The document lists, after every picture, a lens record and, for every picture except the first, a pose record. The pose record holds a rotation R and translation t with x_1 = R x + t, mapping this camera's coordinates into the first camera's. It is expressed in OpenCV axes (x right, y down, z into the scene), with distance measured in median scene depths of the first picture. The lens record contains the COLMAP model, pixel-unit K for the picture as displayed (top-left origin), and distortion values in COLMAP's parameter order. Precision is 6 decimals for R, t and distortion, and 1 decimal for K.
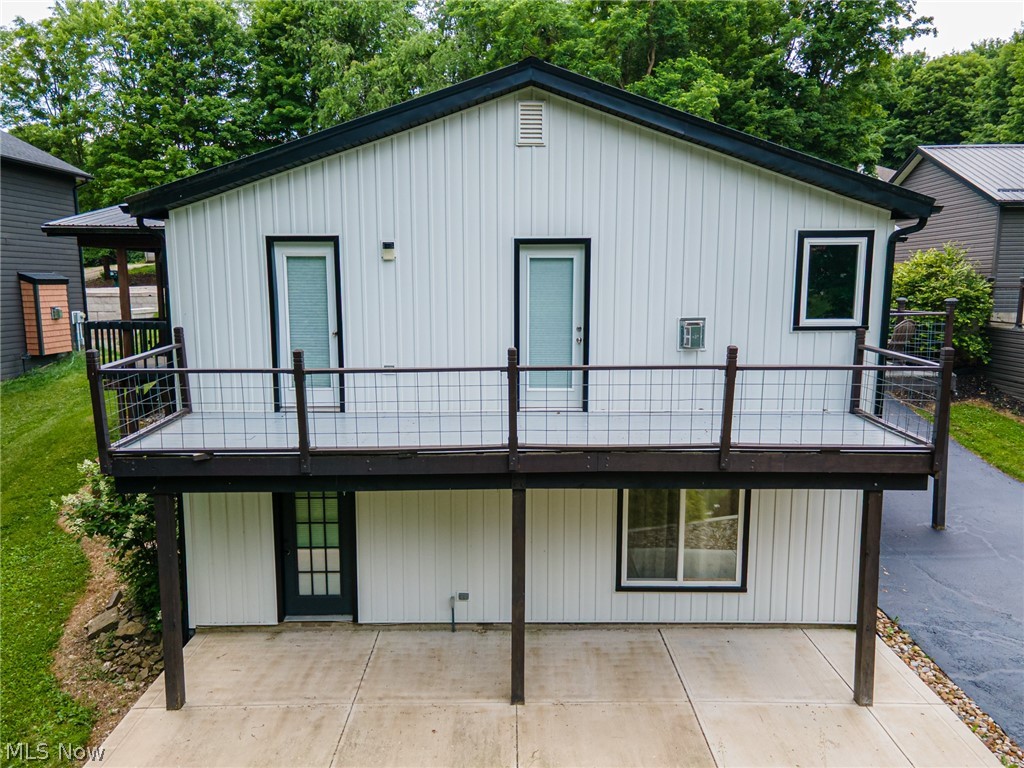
lens RADIAL K [[744.4, 0, 517.7], [0, 744.4, 384.8], [0, 0, 1]] dist [0.050484, -0.000278]
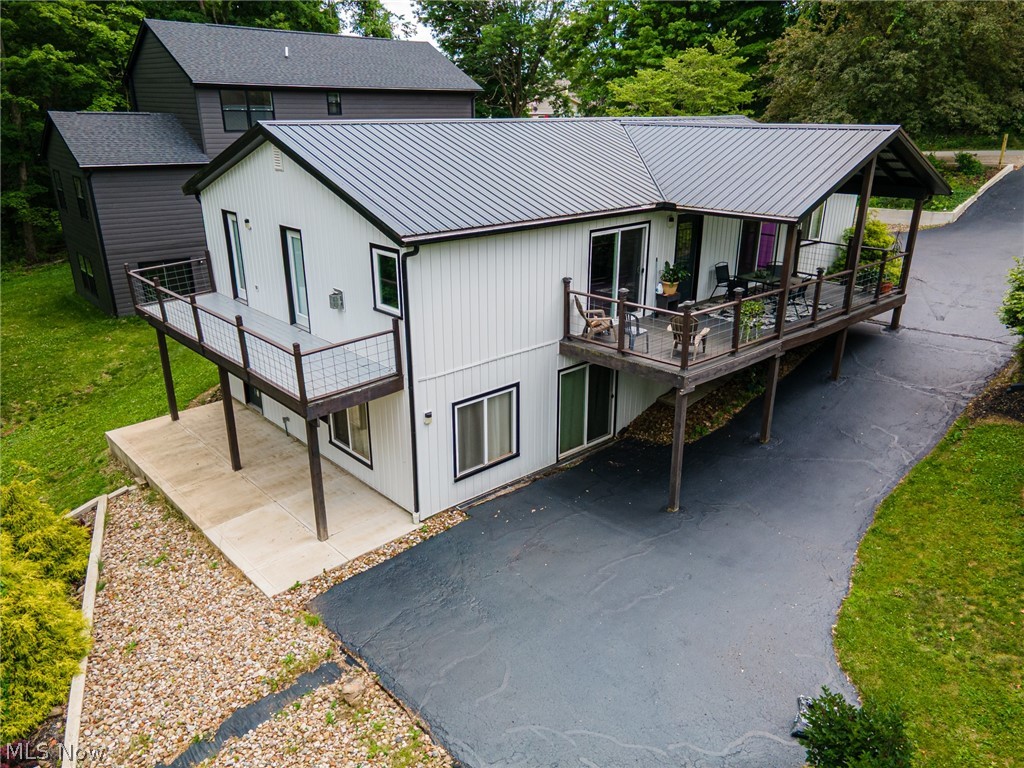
lens RADIAL K [[744.4, 0, 517.7], [0, 744.4, 384.8], [0, 0, 1]] dist [0.050484, -0.000278]
pose [[0.667556, 0.262650, -0.696695, 1.606211], [-0.105720, 0.959671, 0.260491, -0.341022], [0.737015, -0.100238, 0.668402, 0.219829]]
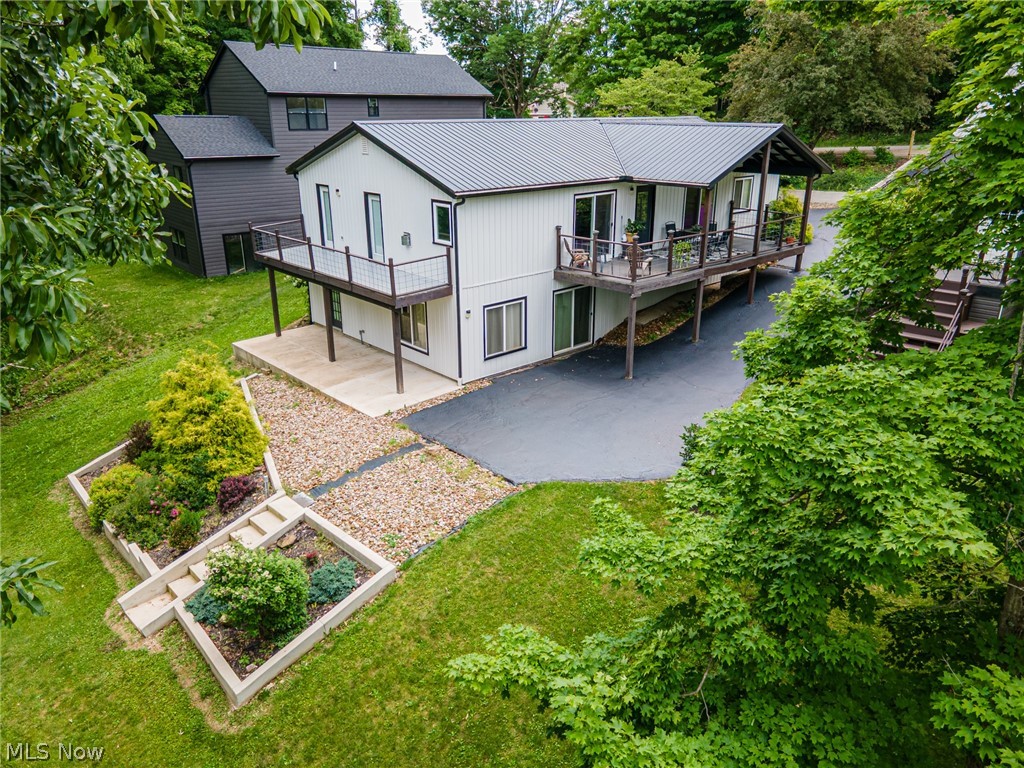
lens RADIAL K [[744.4, 0, 517.7], [0, 744.4, 384.8], [0, 0, 1]] dist [0.050484, -0.000278]
pose [[0.667829, 0.260983, -0.697059, 2.209842], [-0.103914, 0.960032, 0.259885, -0.274158], [0.737025, -0.101125, 0.668257, -0.352086]]
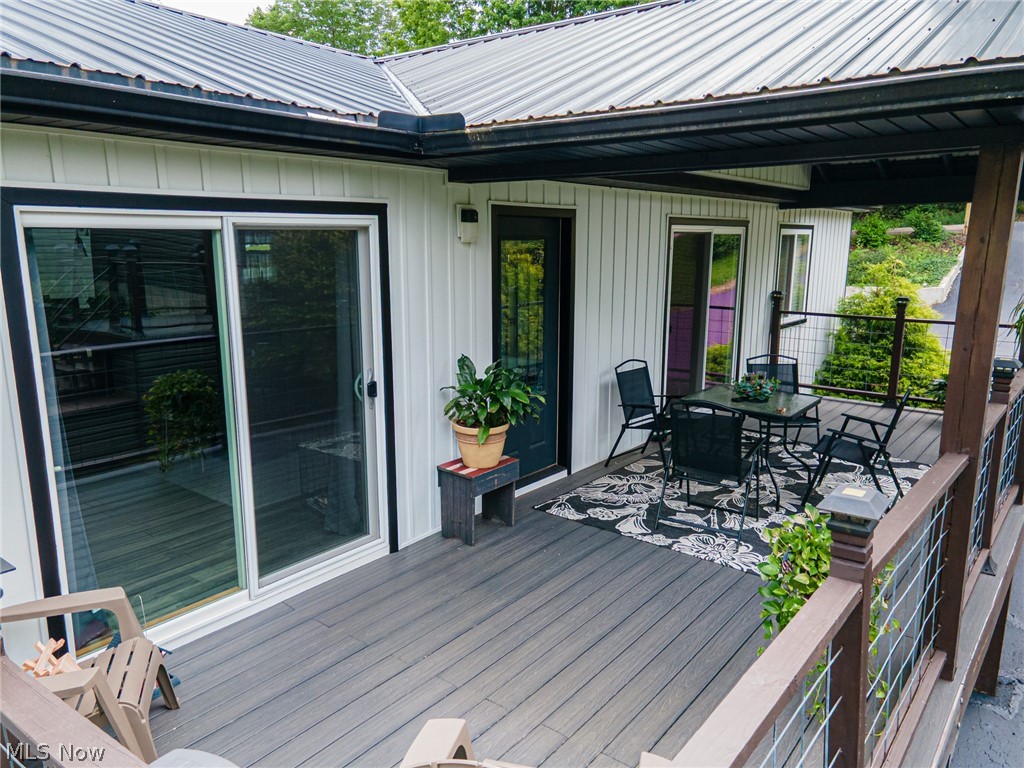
lens RADIAL K [[744.4, 0, 517.7], [0, 744.4, 384.8], [0, 0, 1]] dist [0.050484, -0.000278]
pose [[0.781732, 0.126058, -0.610741, 0.857741], [-0.088664, 0.991874, 0.091238, -0.225145], [0.617279, -0.017173, 0.786557, 1.340979]]
